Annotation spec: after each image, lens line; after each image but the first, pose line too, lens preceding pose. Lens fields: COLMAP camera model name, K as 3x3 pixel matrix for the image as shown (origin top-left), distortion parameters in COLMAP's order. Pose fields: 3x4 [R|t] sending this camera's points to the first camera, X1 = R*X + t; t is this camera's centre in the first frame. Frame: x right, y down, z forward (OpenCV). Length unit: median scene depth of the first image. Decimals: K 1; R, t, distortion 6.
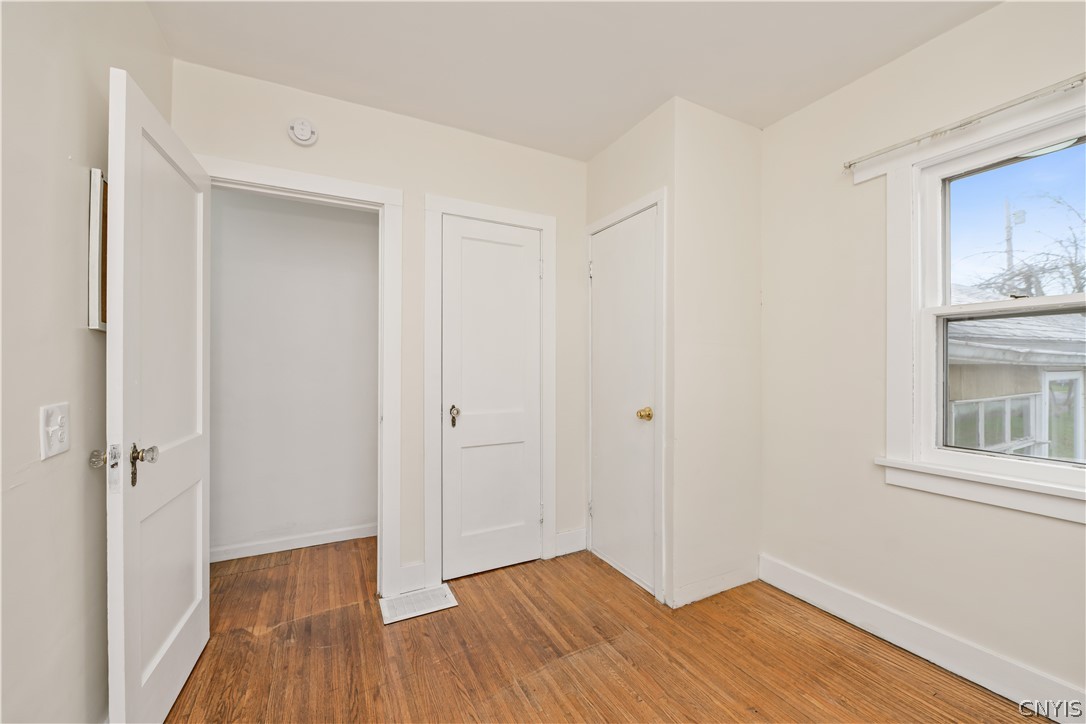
lens RADIAL K [[442.5, 0, 550.7], [0, 442.5, 359.3], [0, 0, 1]] dist [-0.008641, -0.000339]
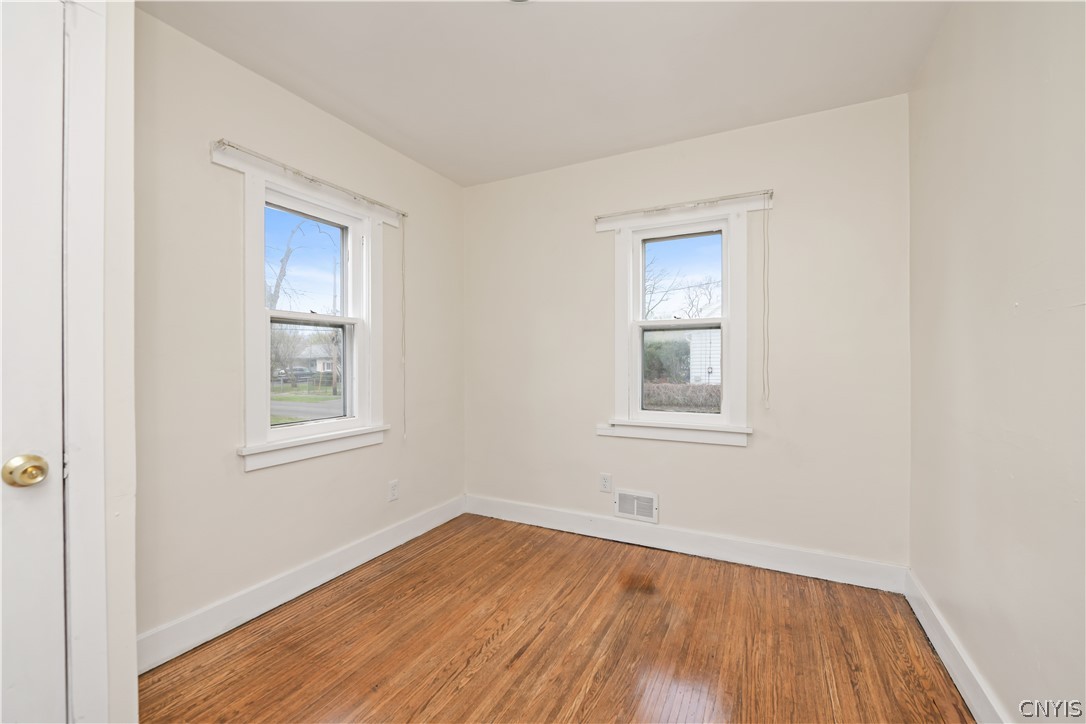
lens RADIAL K [[442.5, 0, 550.7], [0, 442.5, 359.3], [0, 0, 1]] dist [-0.008641, -0.000339]
pose [[-0.589135, 0.003709, 0.808026, -0.516180], [-0.009775, 0.999884, -0.011717, 0.022575], [-0.807975, -0.014801, -0.589030, 1.058708]]
